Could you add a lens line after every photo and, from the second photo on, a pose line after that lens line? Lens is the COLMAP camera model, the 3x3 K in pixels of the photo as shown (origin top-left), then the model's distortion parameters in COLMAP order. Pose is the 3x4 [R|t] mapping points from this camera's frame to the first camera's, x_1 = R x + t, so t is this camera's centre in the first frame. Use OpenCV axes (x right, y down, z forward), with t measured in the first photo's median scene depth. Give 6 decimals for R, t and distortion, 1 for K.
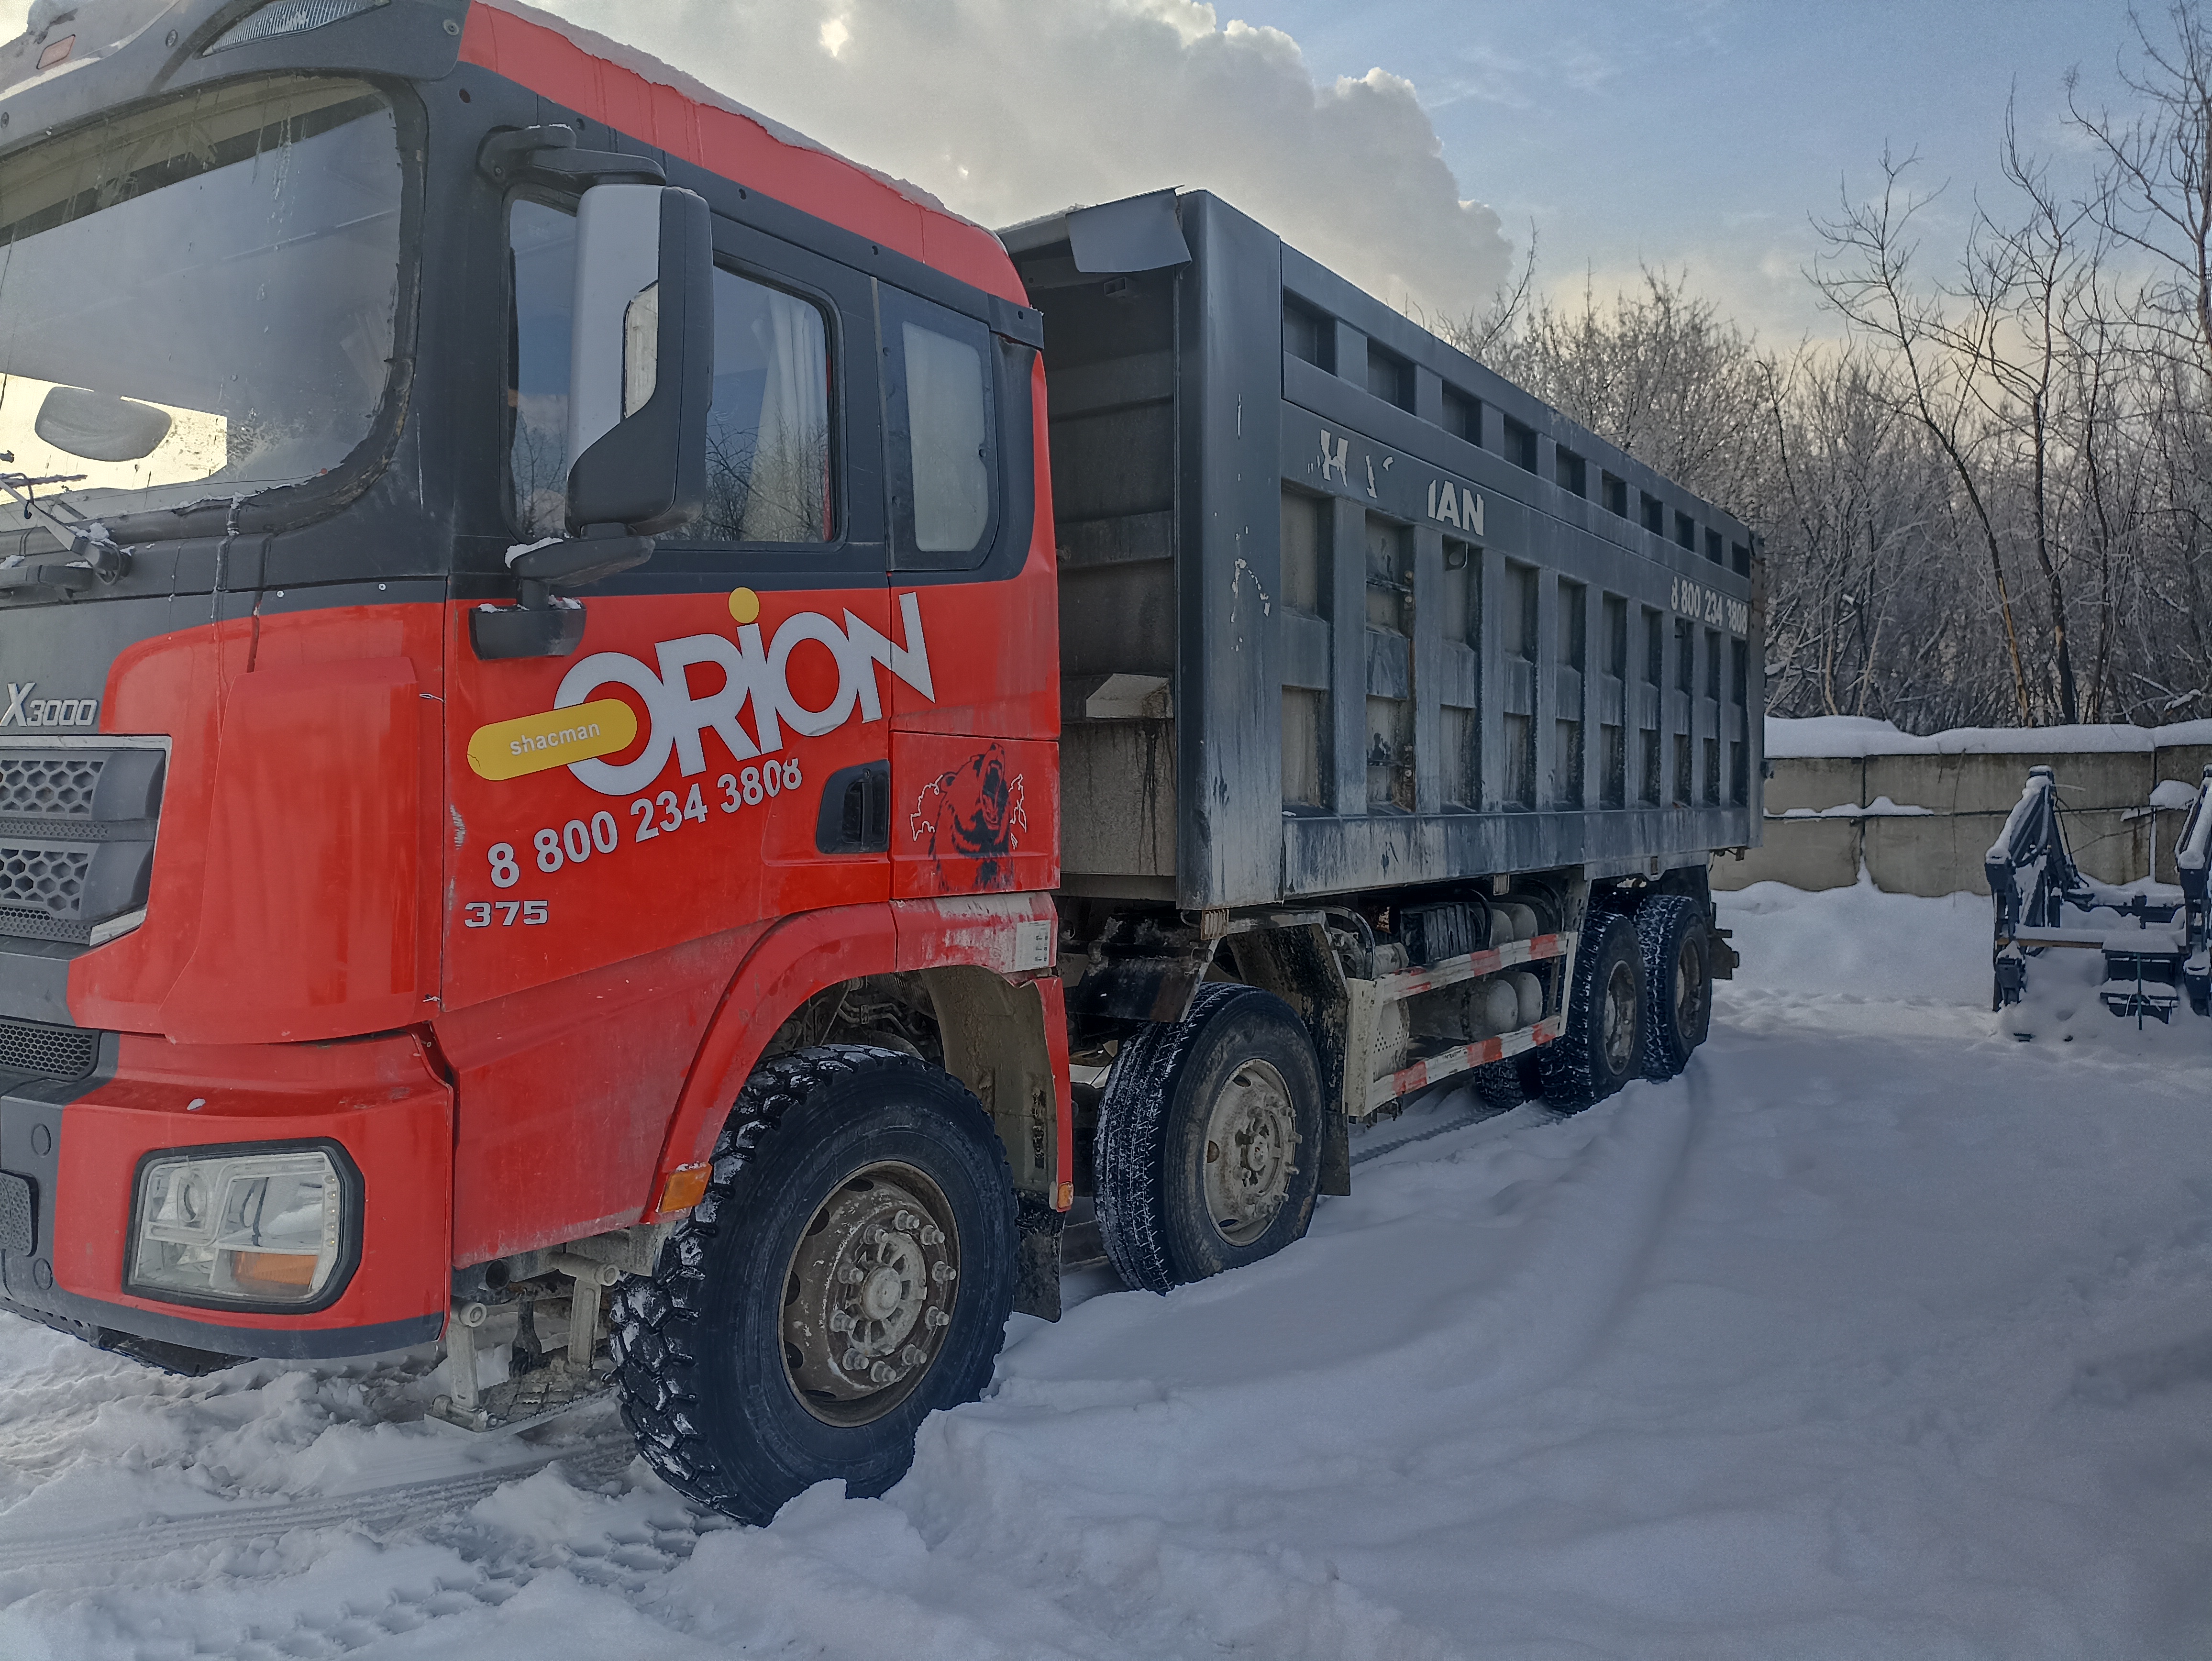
lens RADIAL K [[1632.2, 0, 1106.0], [0, 1632.2, 830.5], [0, 0, 1]] dist [0.004755, 0.005365]
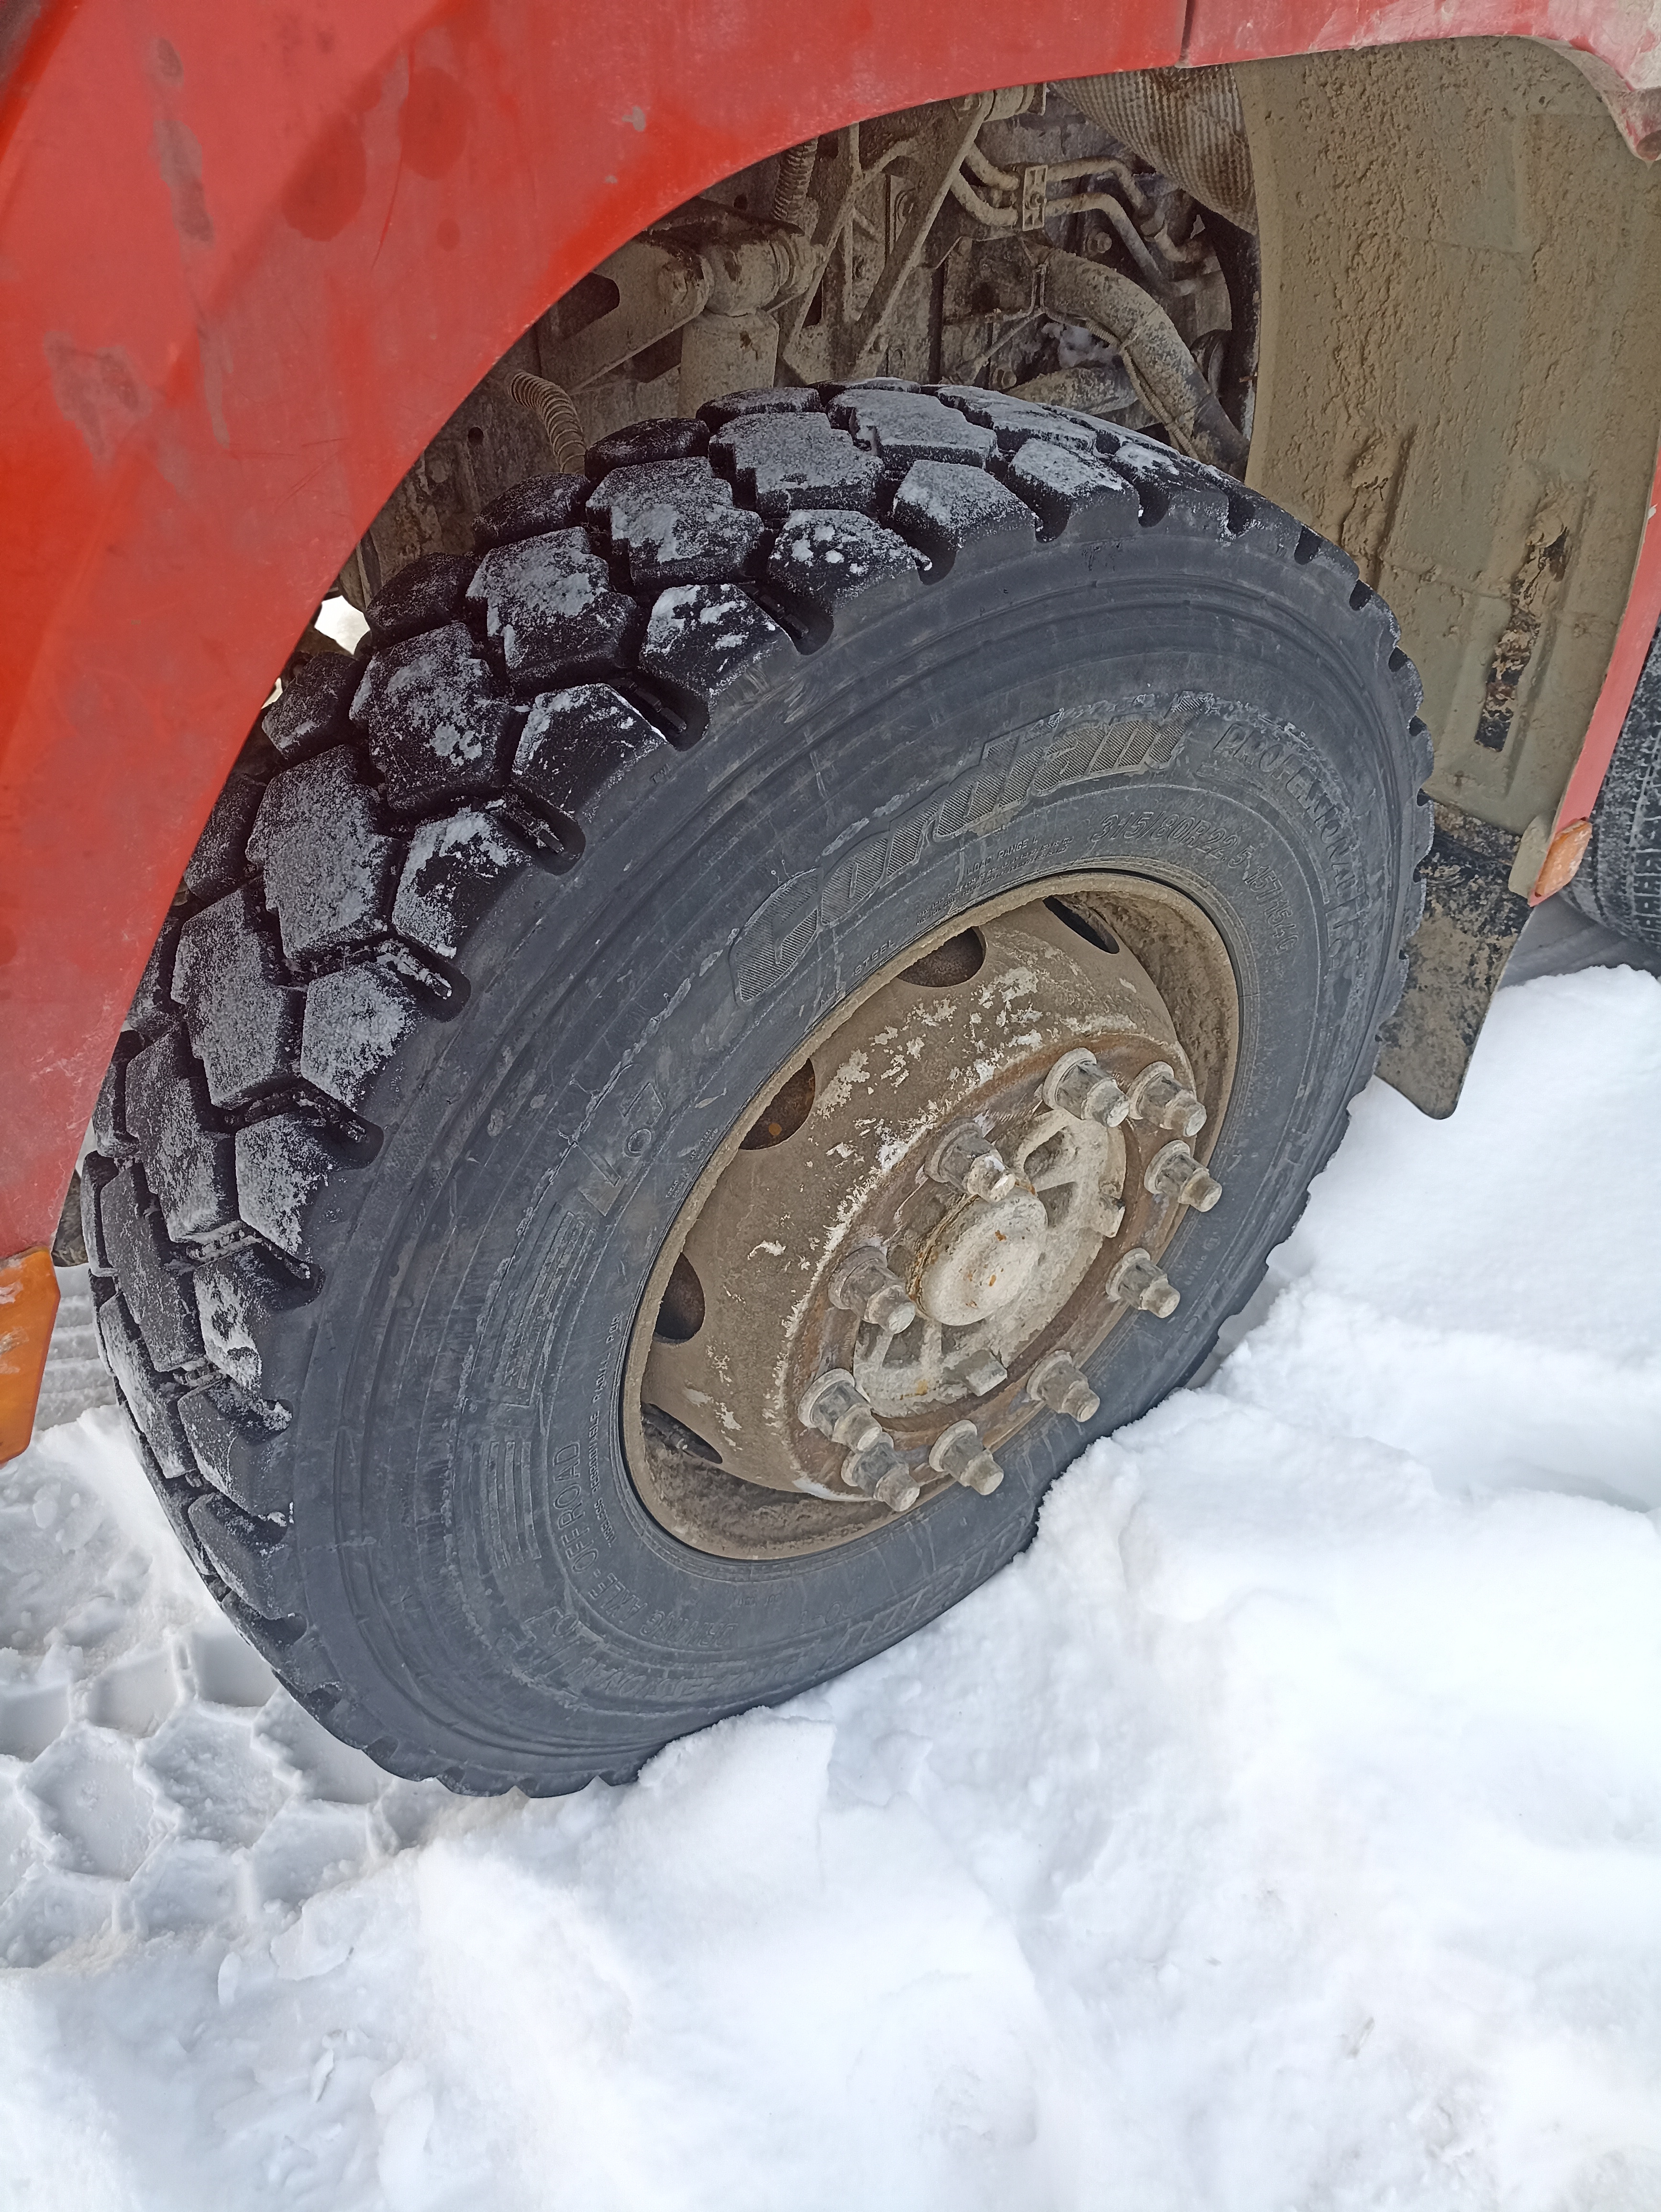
lens RADIAL K [[1632.2, 0, 830.5], [0, 1632.2, 1106.0], [0, 0, 1]] dist [0.004755, 0.005365]
pose [[0.963162, 0.180939, -0.198948, -0.111133], [-0.020254, 0.786503, 0.617255, 0.066469], [0.268159, -0.590487, 0.761194, 0.790678]]
